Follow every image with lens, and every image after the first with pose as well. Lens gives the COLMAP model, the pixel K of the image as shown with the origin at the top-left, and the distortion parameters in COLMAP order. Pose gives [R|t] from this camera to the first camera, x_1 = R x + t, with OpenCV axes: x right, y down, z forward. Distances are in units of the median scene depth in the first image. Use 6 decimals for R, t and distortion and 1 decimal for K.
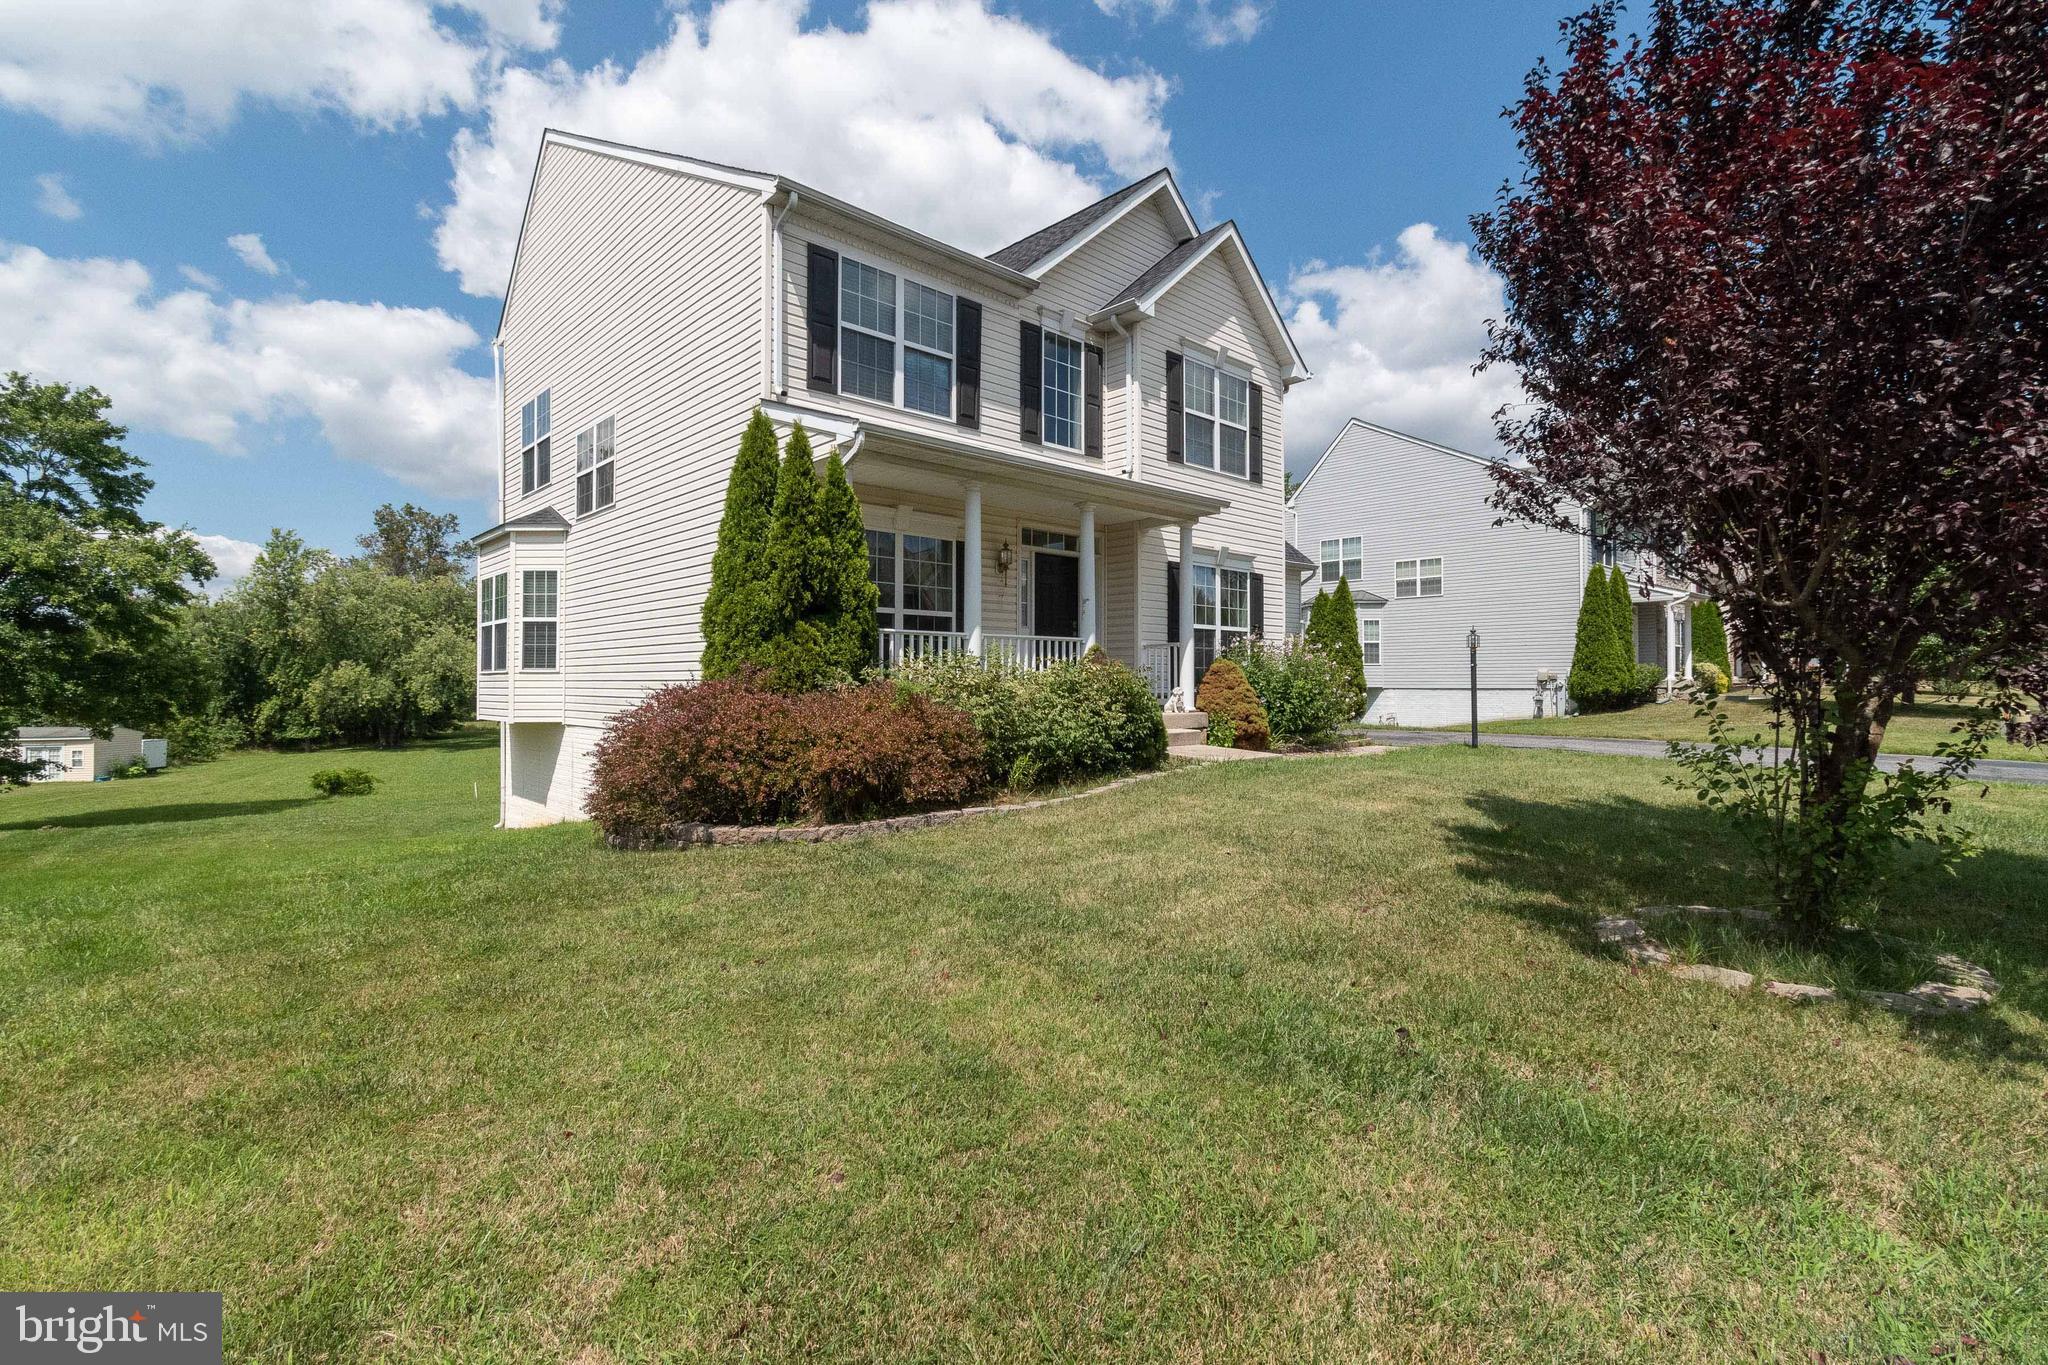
lens RADIAL K [[907.7, 0, 1028.4], [0, 907.7, 679.5], [0, 0, 1]] dist [-0.001319, -0.000312]
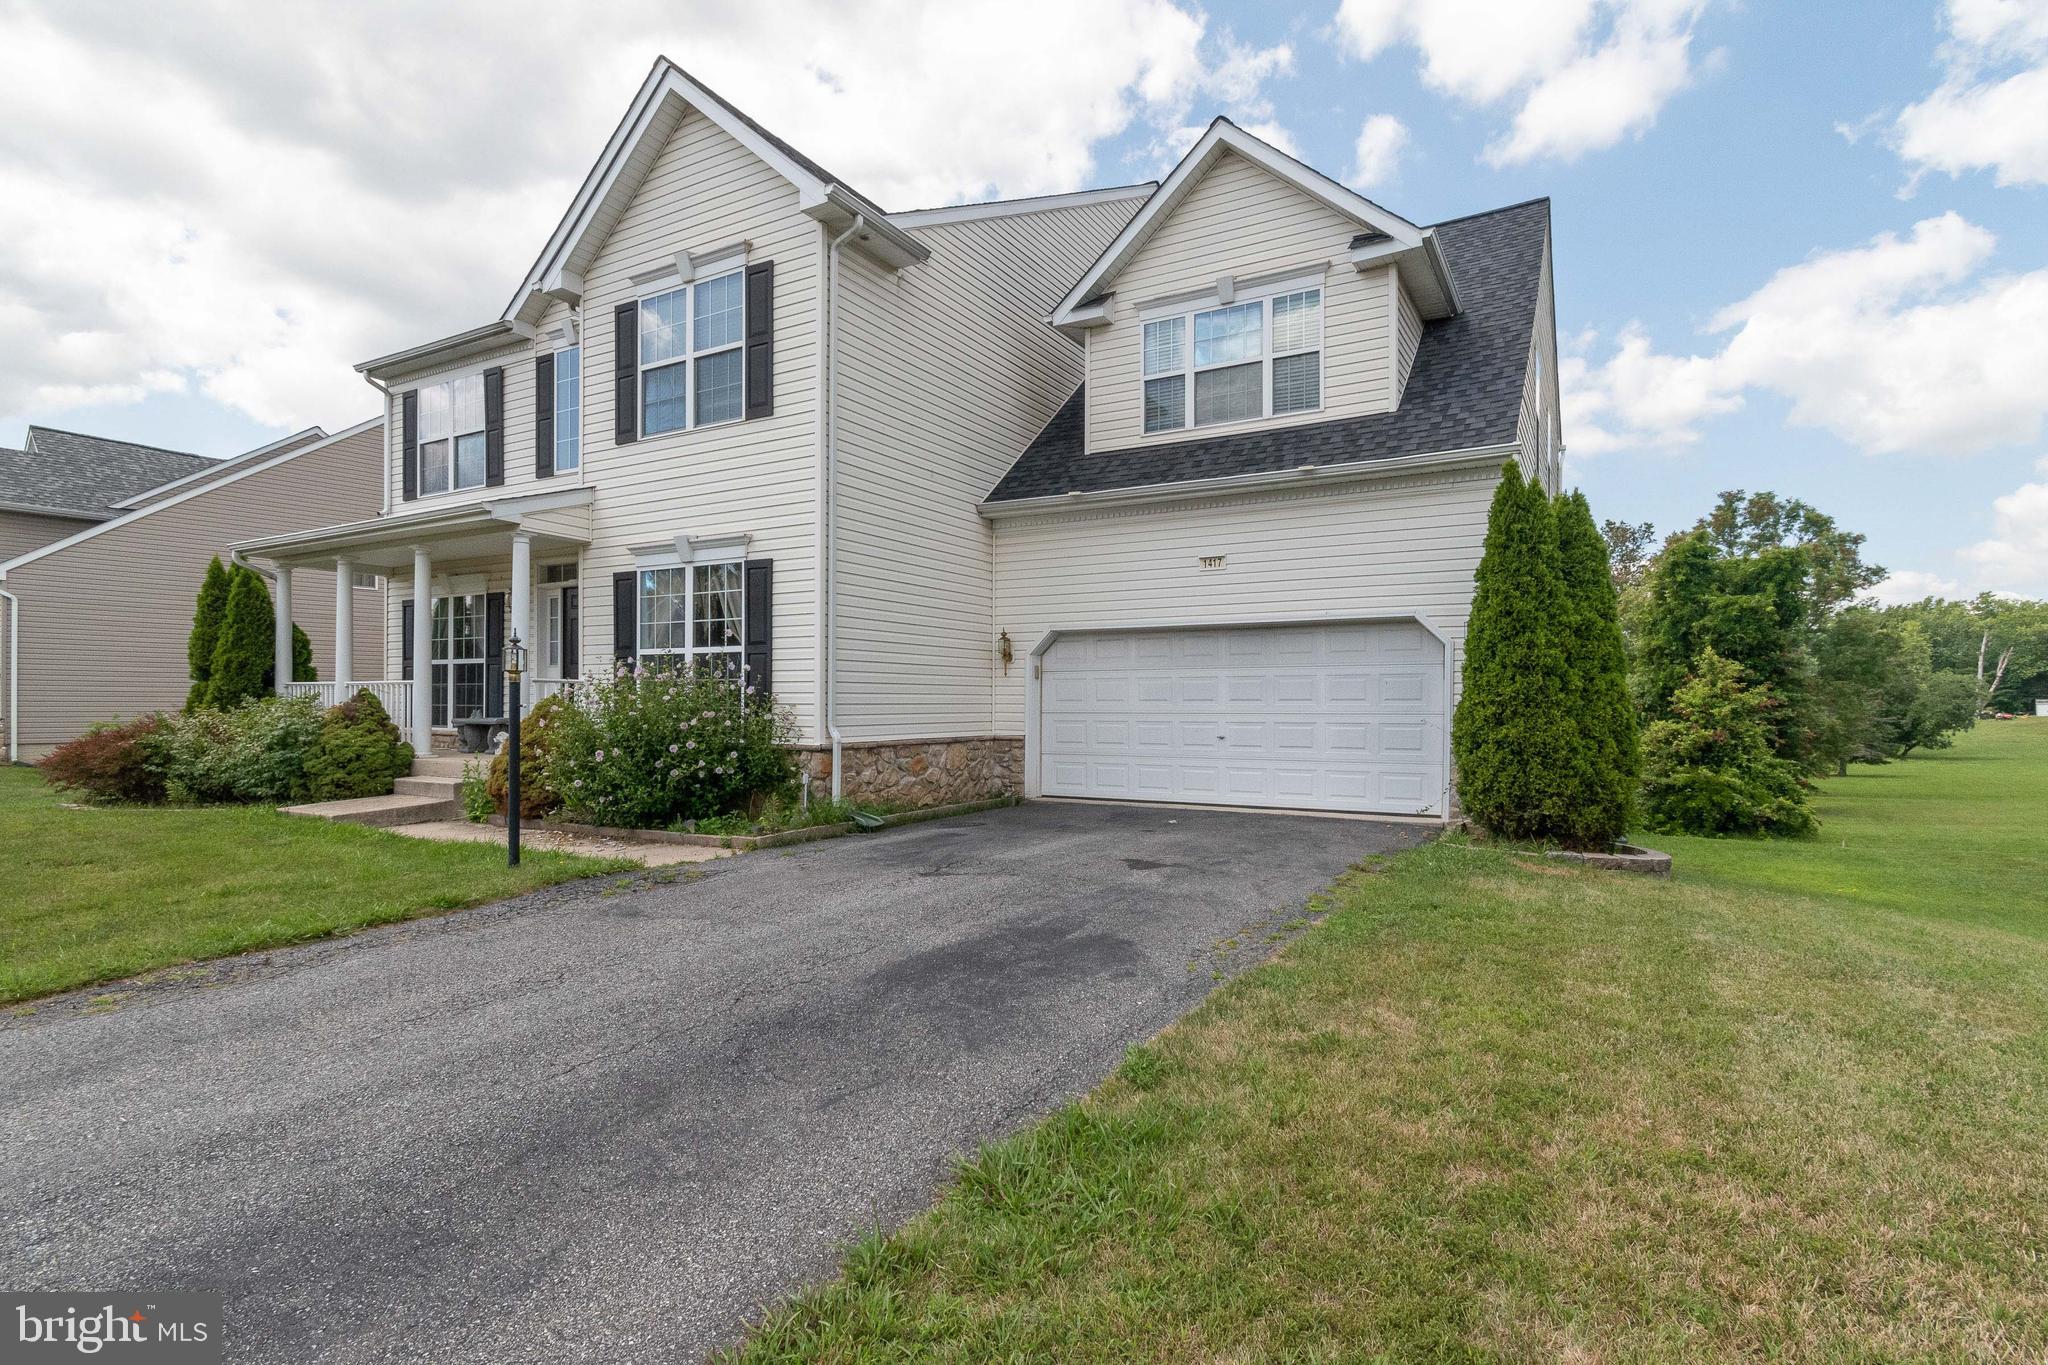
lens RADIAL K [[1017.2, 0, 1018.7], [0, 1017.2, 709.3], [0, 0, 1]] dist [0.000147, -0.000051]
pose [[0.303596, 0.002189, -0.952798, 1.180466], [-0.000407, 0.999998, 0.002168, -0.014578], [0.952801, -0.000270, 0.303596, 1.138327]]
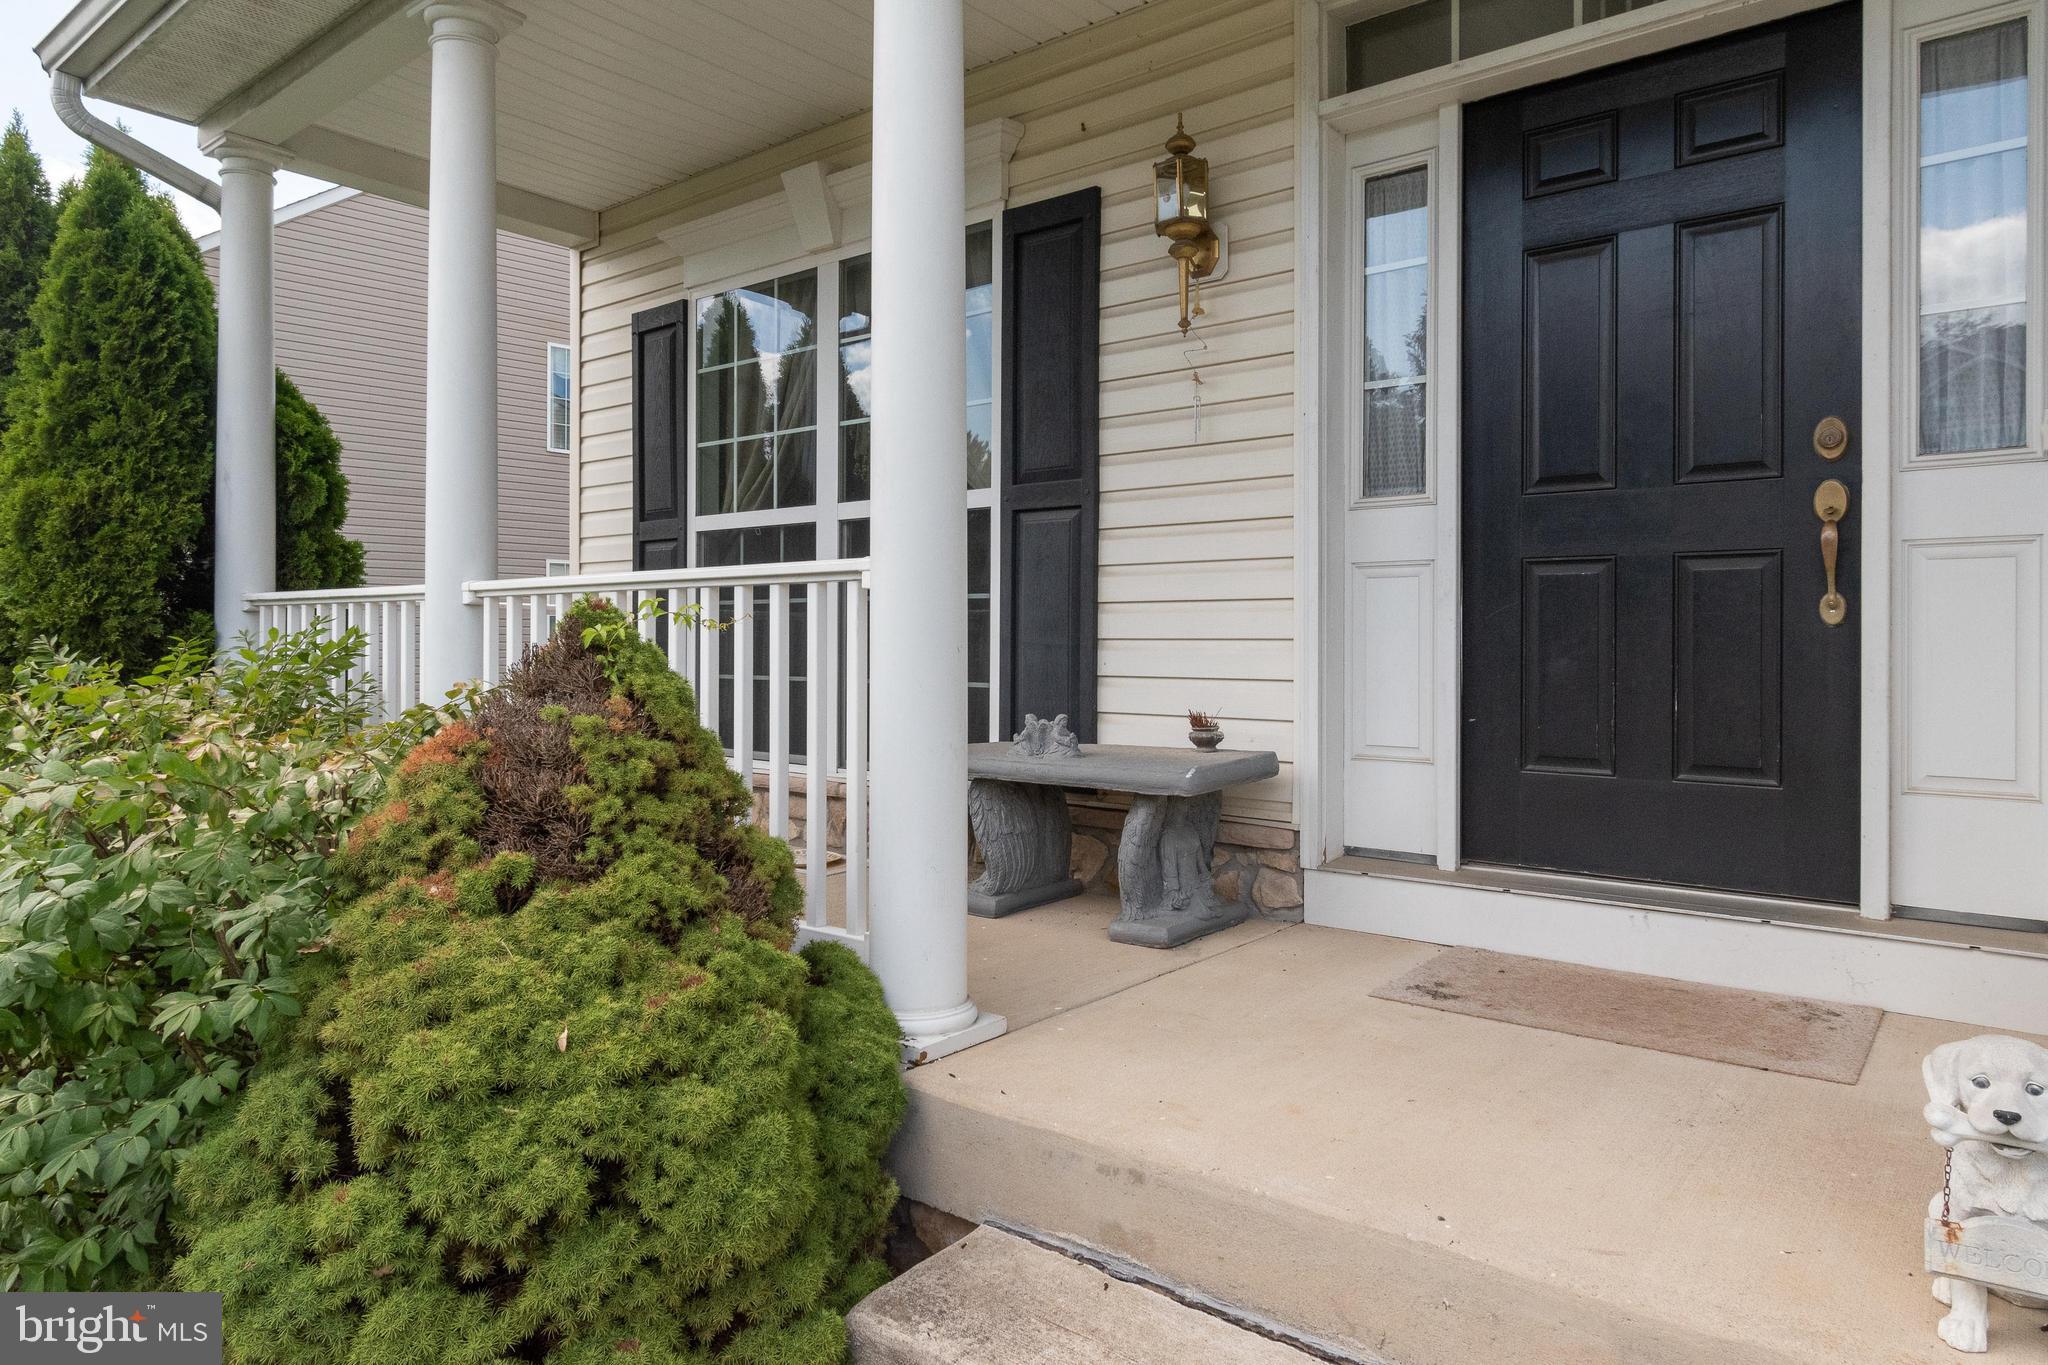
lens RADIAL K [[1284.4, 0, 1024.0], [0, 1284.4, 682.5], [0, 0, 1]] dist [-0.003611, -0.001165]
pose [[0.151355, 0.027669, -0.988092, 0.259147], [-0.000102, 0.999609, 0.027976, -0.026426], [0.988479, -0.004133, 0.151298, 0.870866]]
